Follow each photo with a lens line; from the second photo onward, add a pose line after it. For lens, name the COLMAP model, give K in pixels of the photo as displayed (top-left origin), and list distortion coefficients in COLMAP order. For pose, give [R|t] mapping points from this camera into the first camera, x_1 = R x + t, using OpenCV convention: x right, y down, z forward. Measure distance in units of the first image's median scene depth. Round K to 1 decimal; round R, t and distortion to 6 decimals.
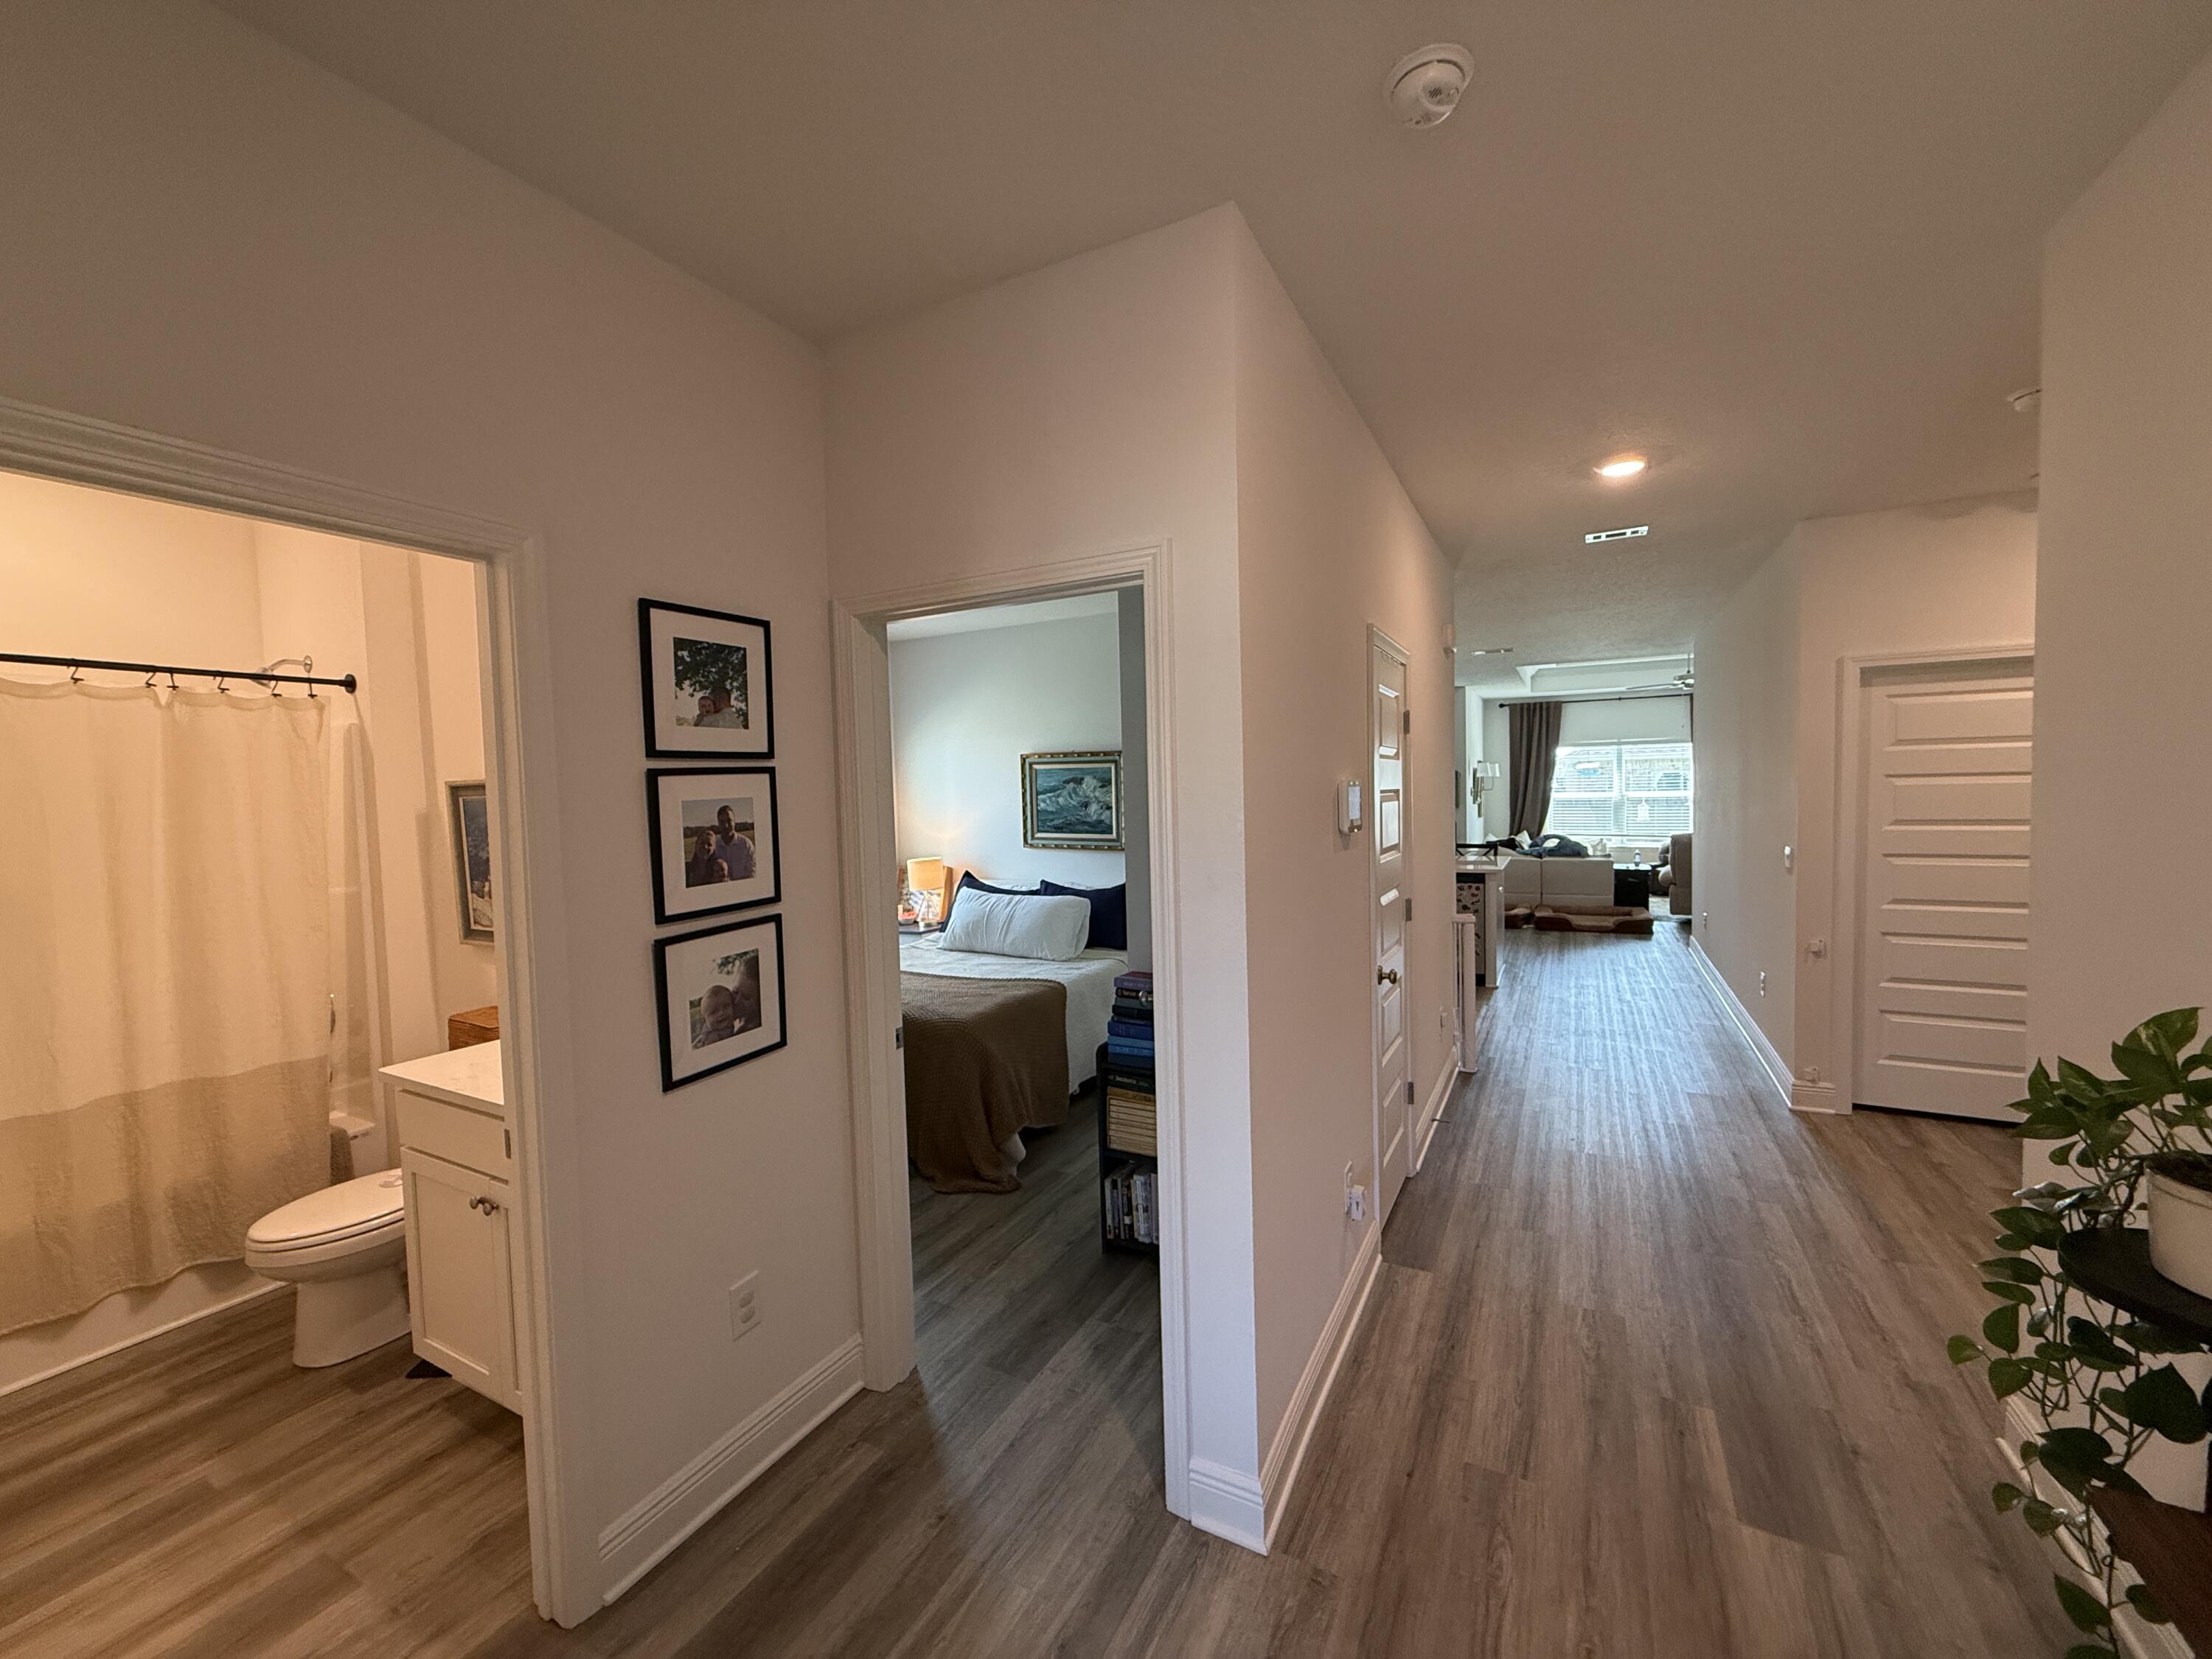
lens RADIAL K [[876.2, 0, 1102.1], [0, 876.2, 834.0], [0, 0, 1]] dist [-0.000922, 0.000043]
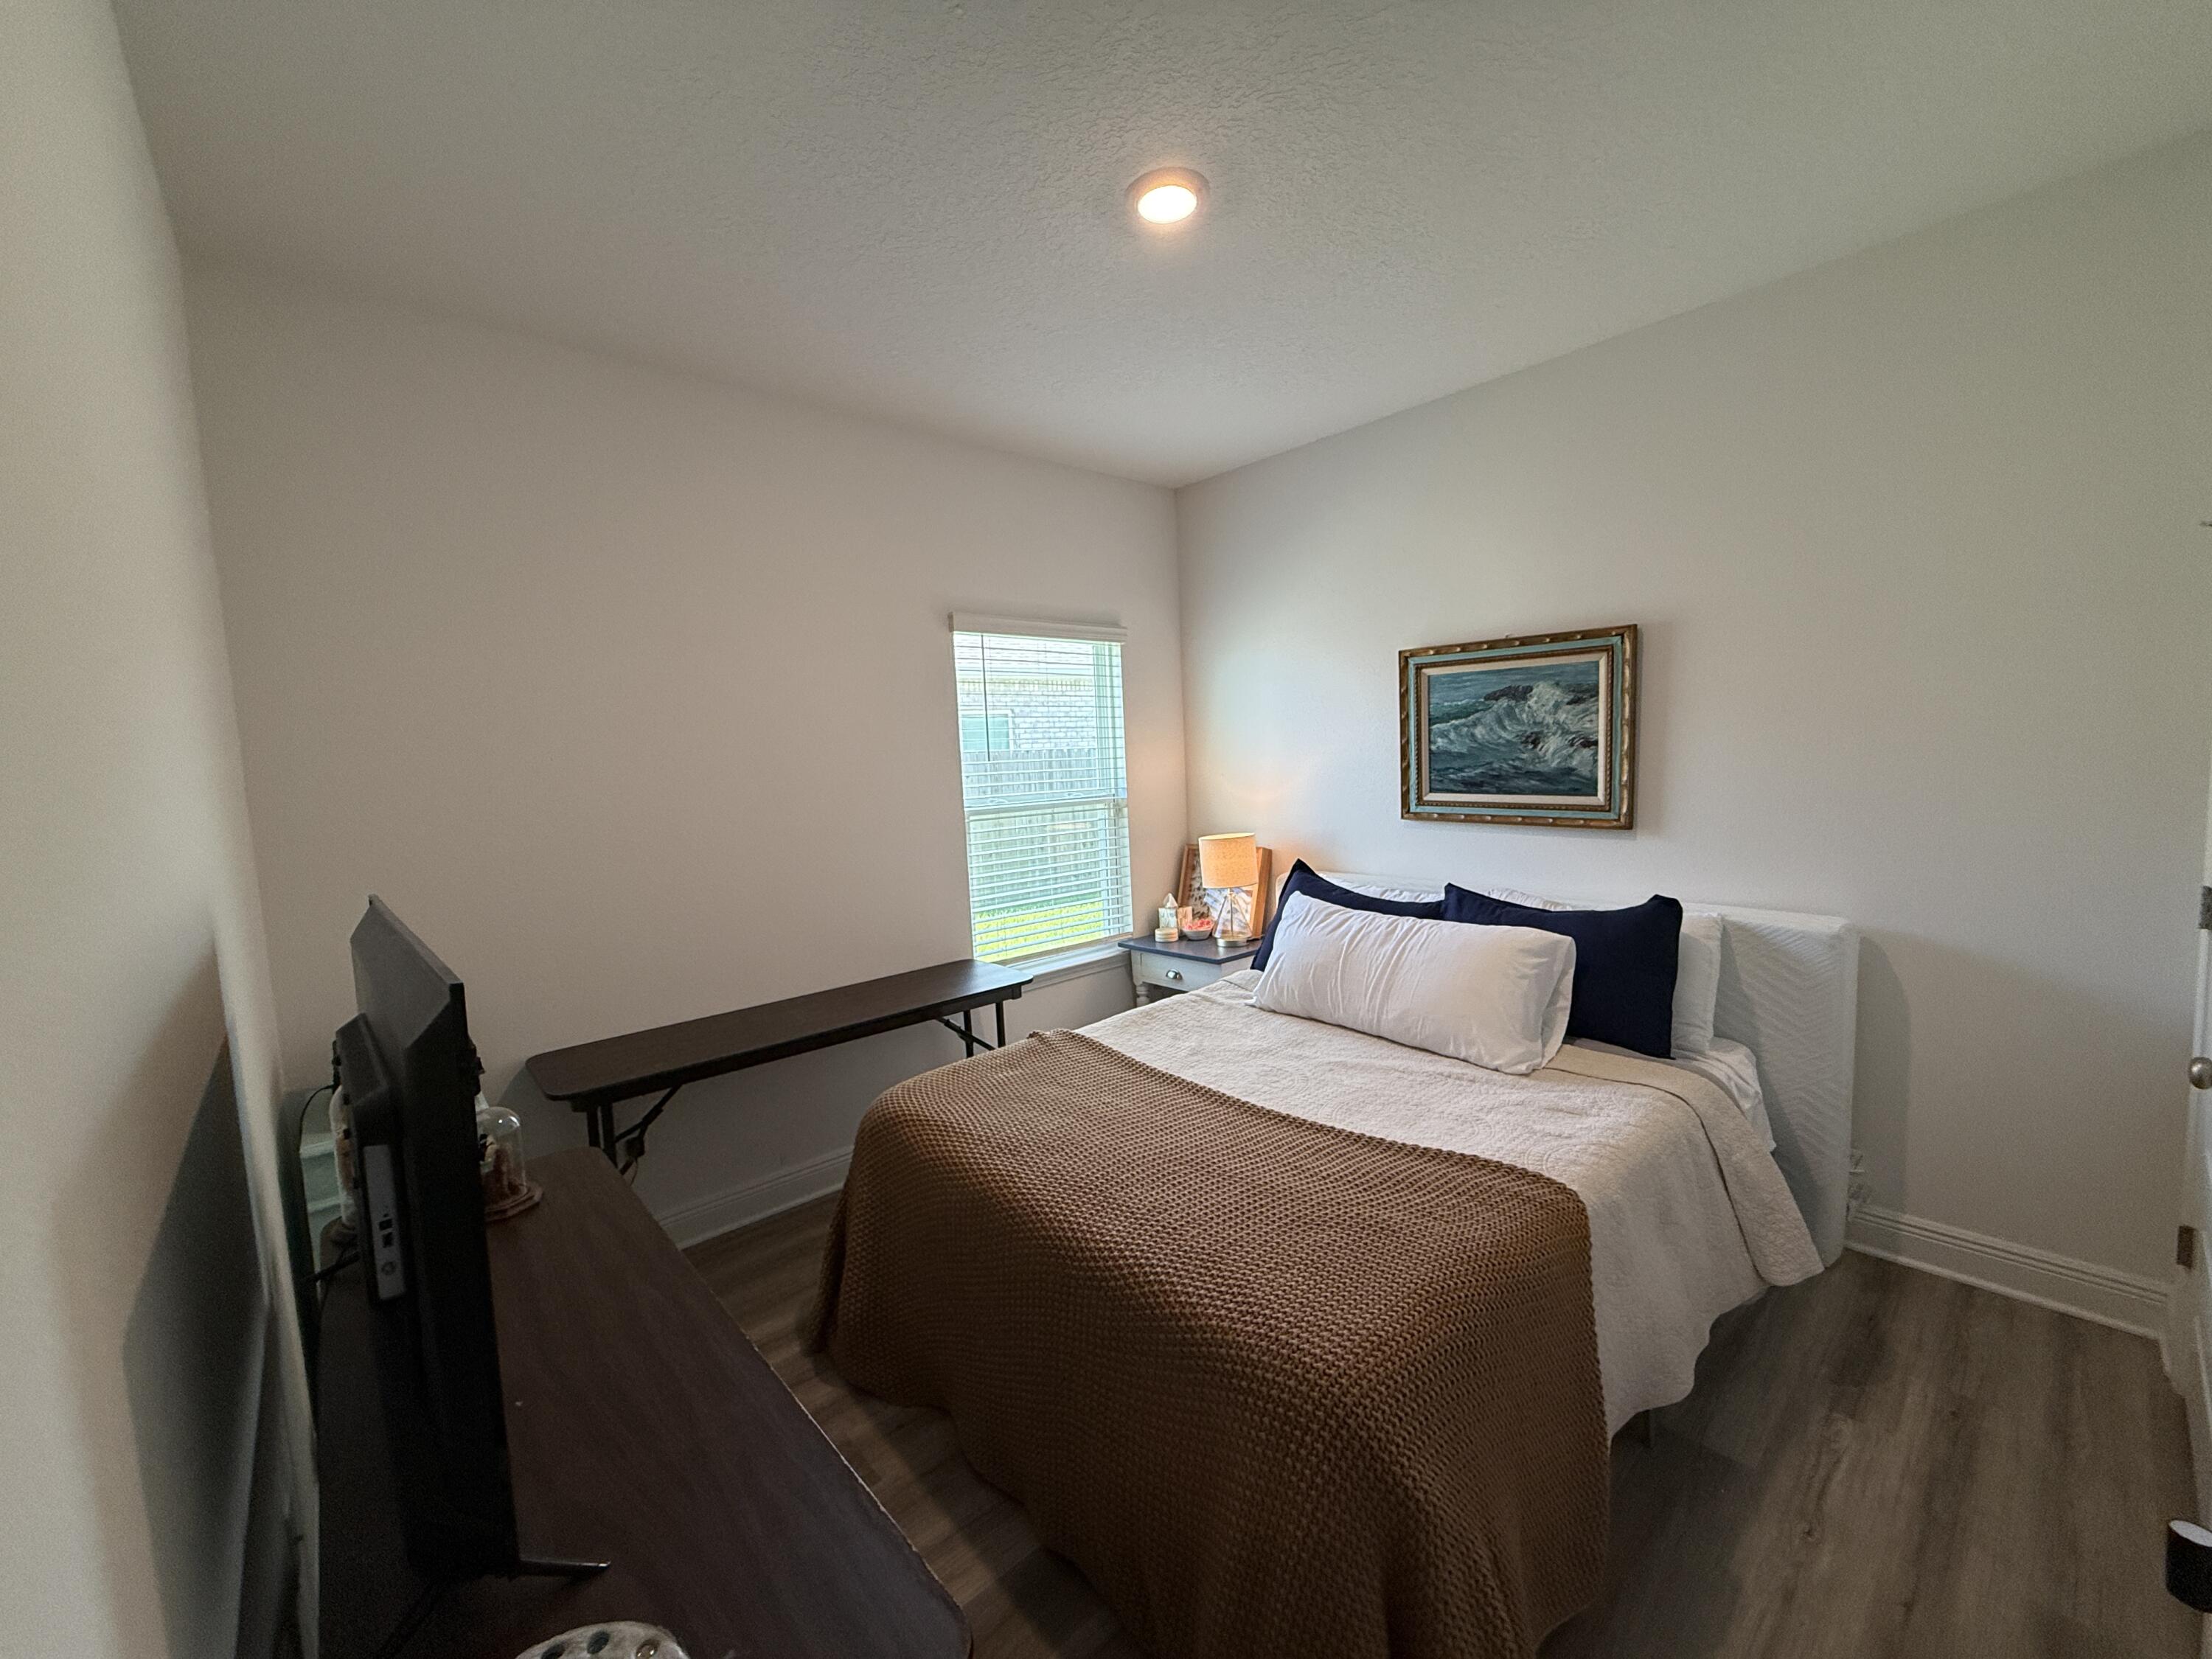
lens RADIAL K [[876.2, 0, 1085.9], [0, 876.2, 827.1], [0, 0, 1]] dist [-0.000922, 0.000043]
pose [[0.935312, 0.008658, -0.353718, -0.082797], [0.009912, 0.998667, 0.050654, -0.010268], [0.353685, -0.050884, 0.933980, 0.419411]]
